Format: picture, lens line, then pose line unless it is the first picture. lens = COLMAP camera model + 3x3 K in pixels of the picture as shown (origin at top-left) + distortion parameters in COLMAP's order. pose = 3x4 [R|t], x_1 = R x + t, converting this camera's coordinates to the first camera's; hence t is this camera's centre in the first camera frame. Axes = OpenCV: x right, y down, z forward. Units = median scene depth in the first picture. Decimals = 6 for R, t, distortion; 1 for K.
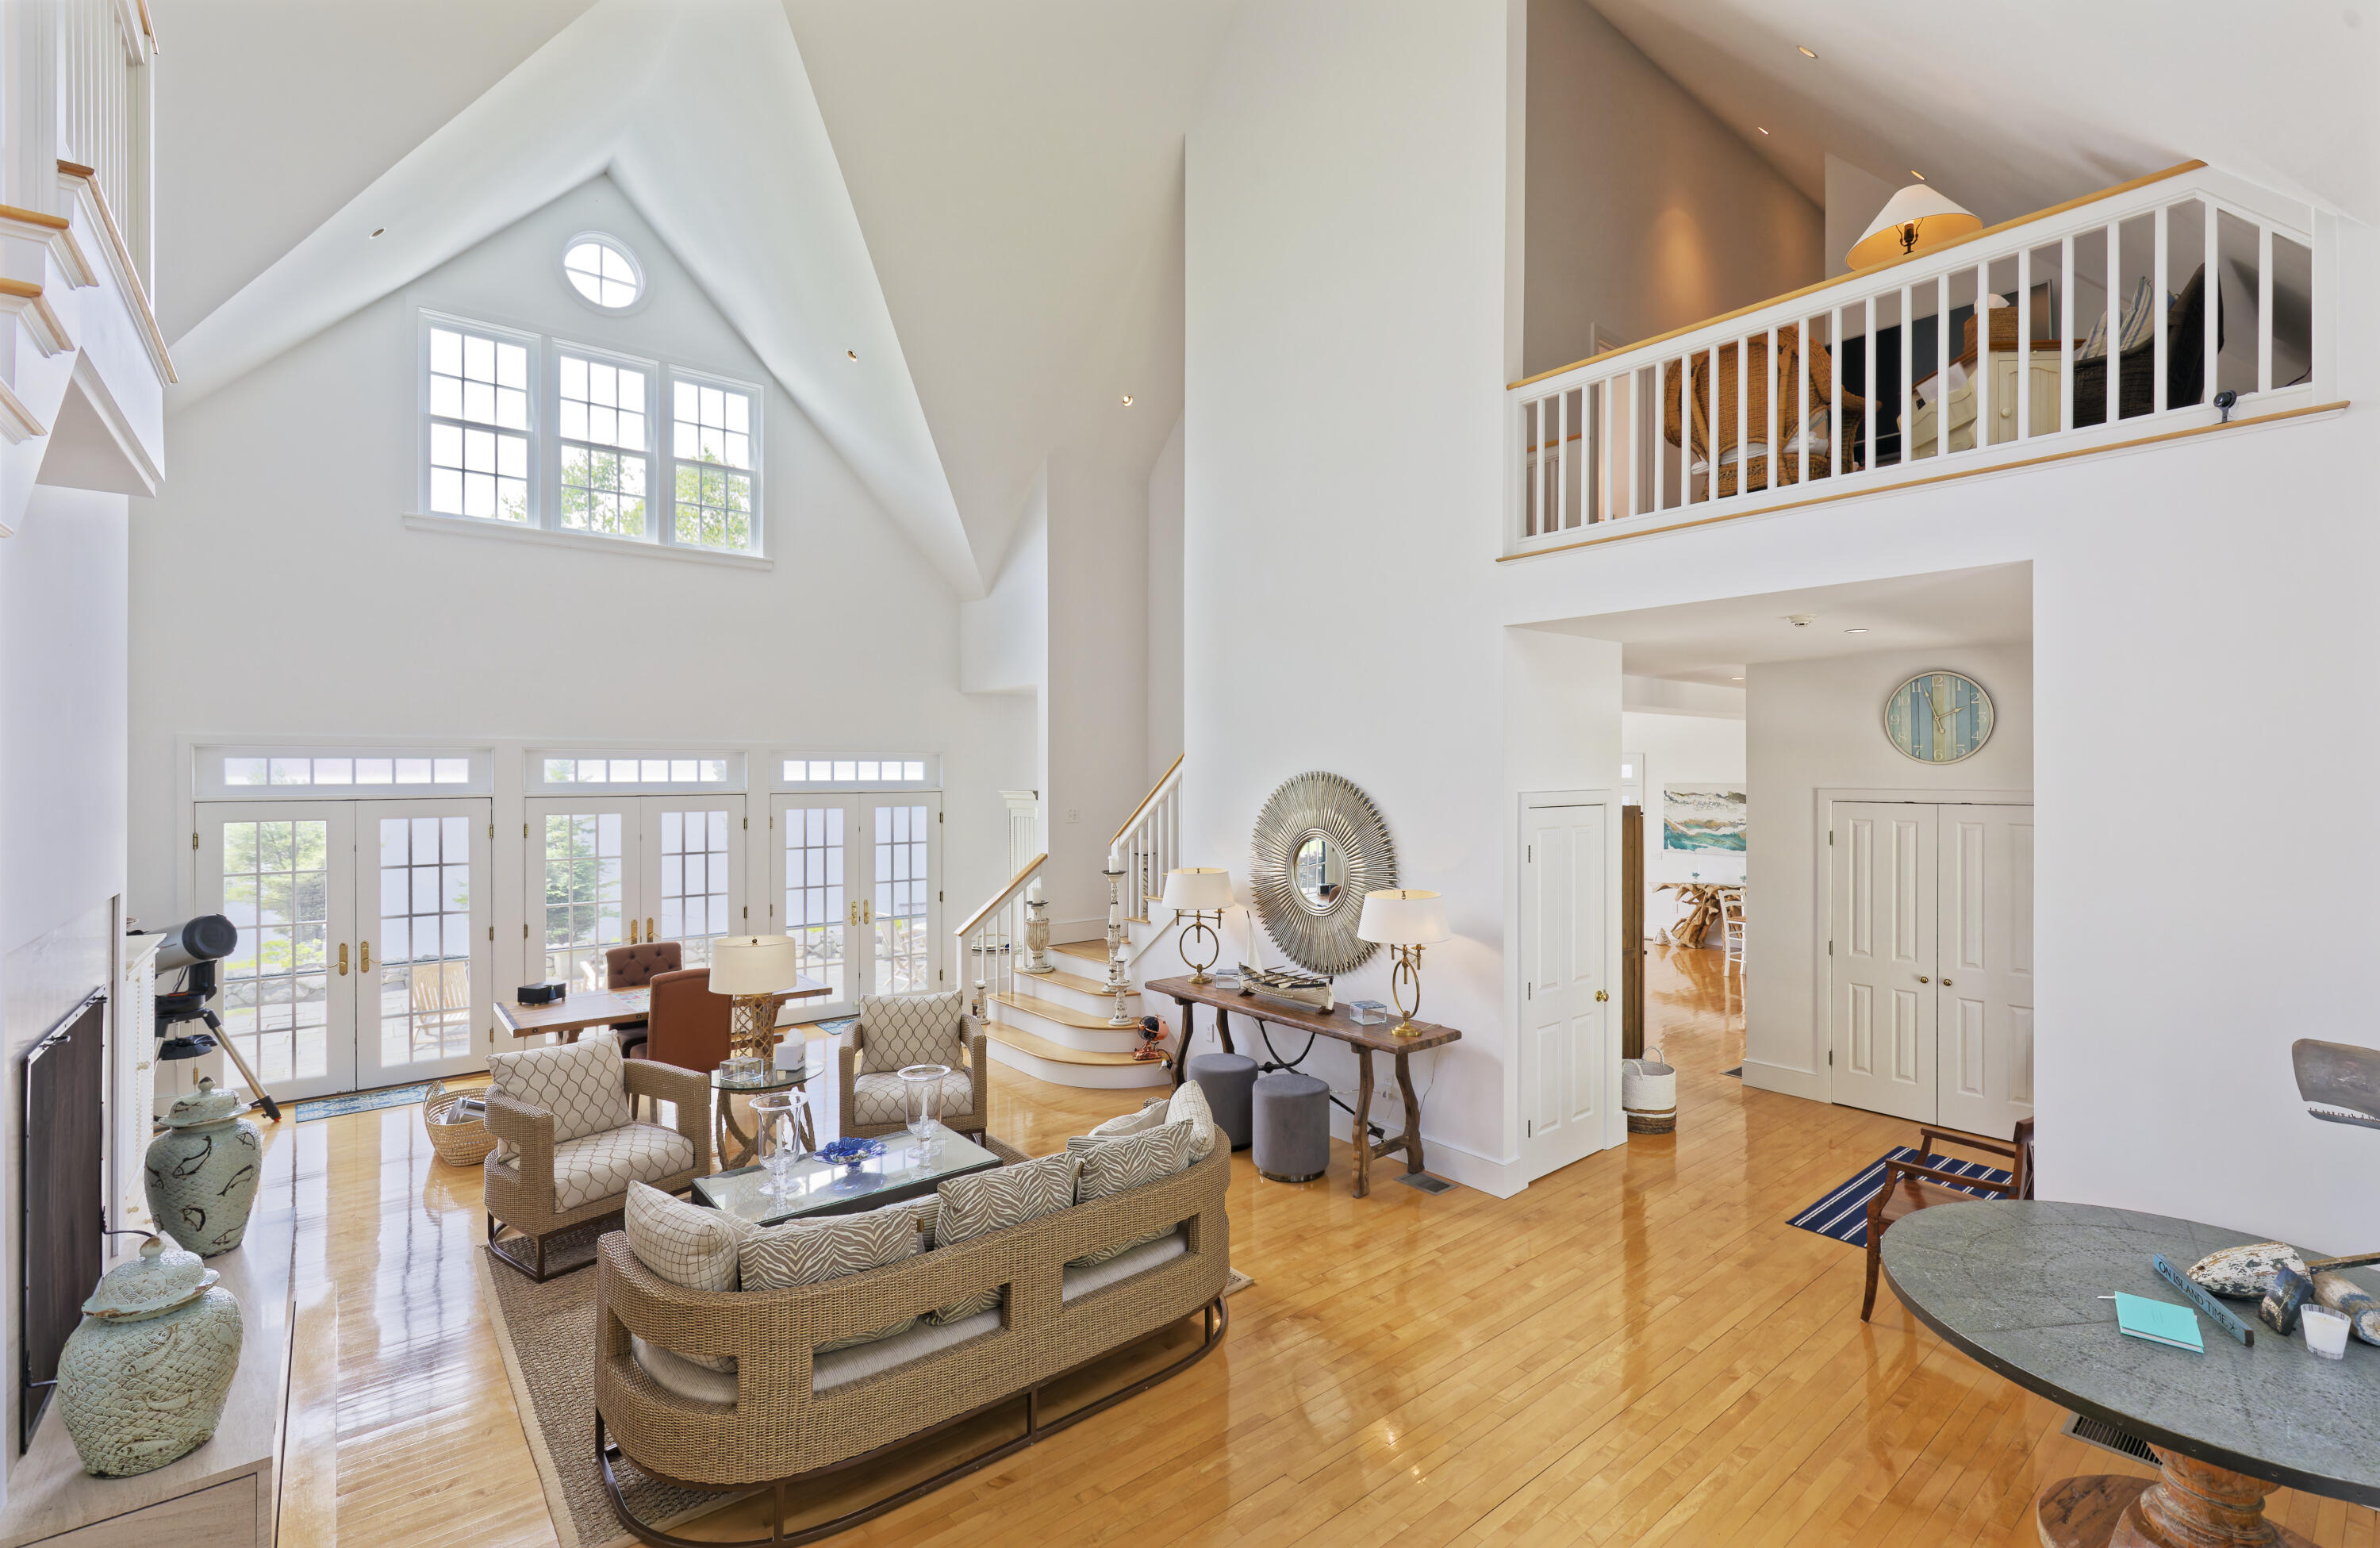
lens RADIAL K [[1041.8, 0, 1195.1], [0, 1041.8, 782.7], [0, 0, 1]] dist [0.000676, -0.000080]
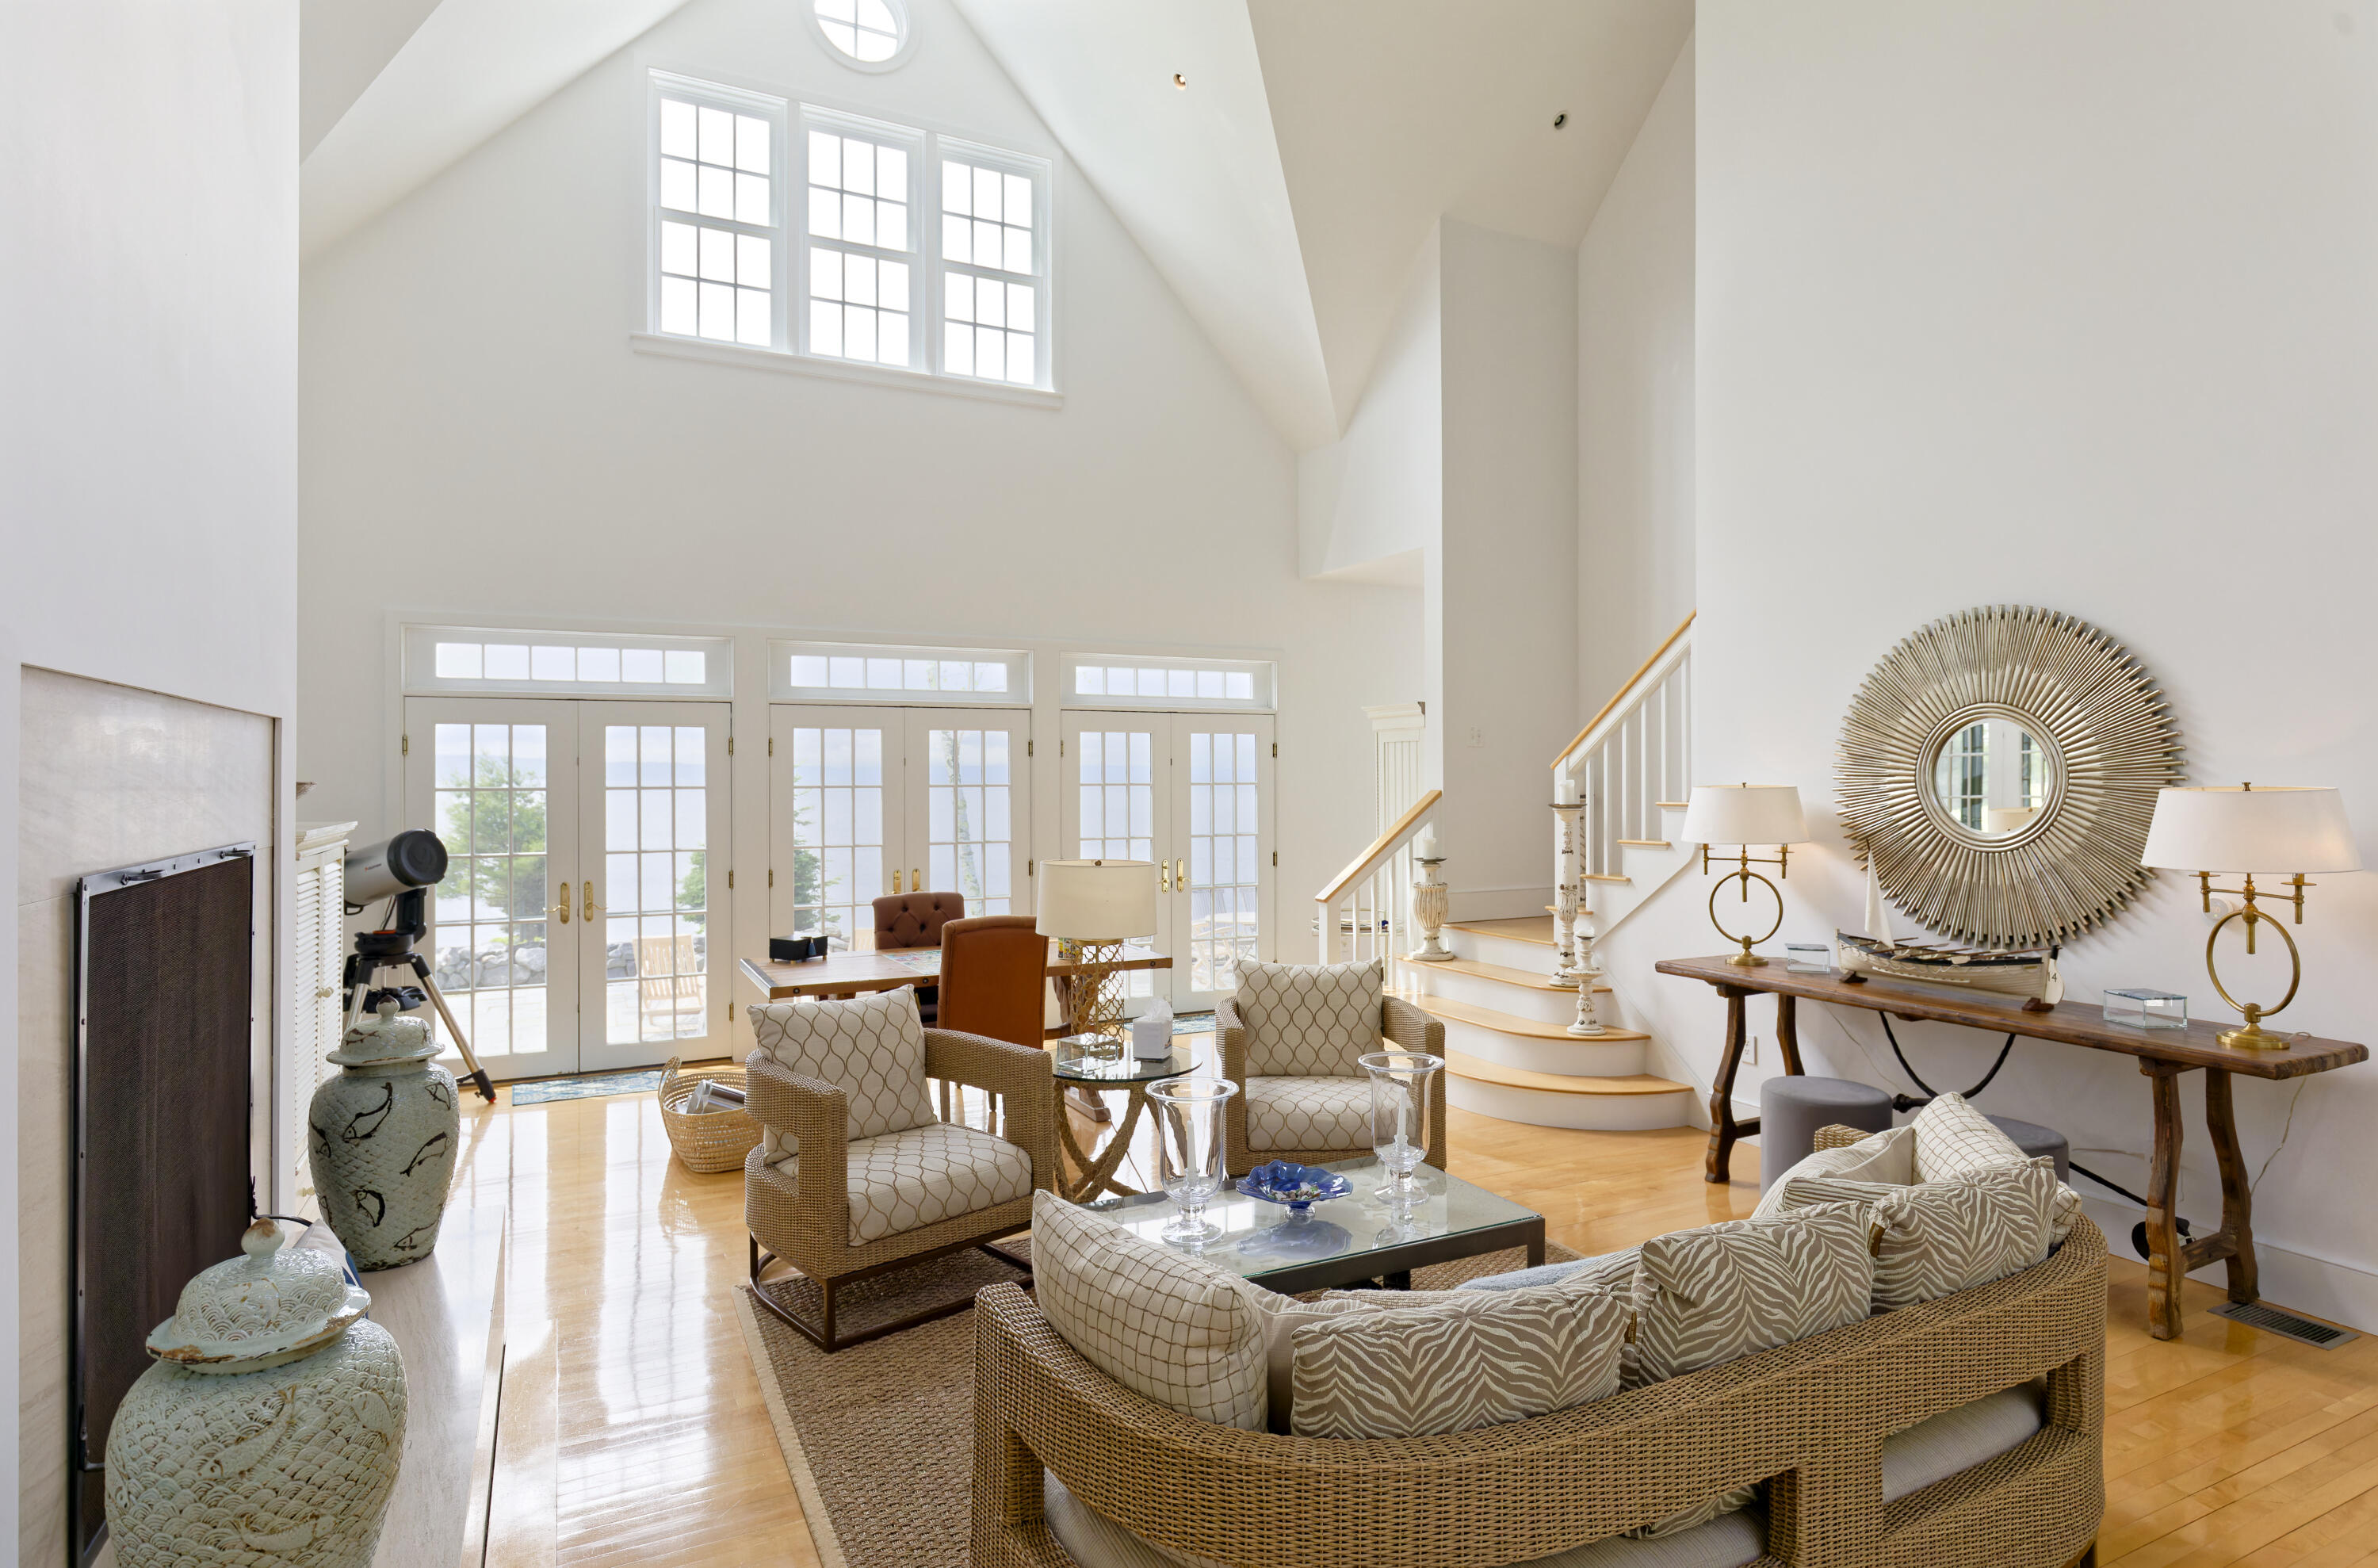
lens RADIAL K [[1286.0, 0, 1193.3], [0, 1286.0, 772.1], [0, 0, 1]] dist [0.004293, -0.002187]
pose [[0.973492, -0.002718, -0.228704, -0.166607], [0.002024, 0.999993, -0.003268, 0.091675], [0.228711, 0.002718, 0.973491, 0.203209]]
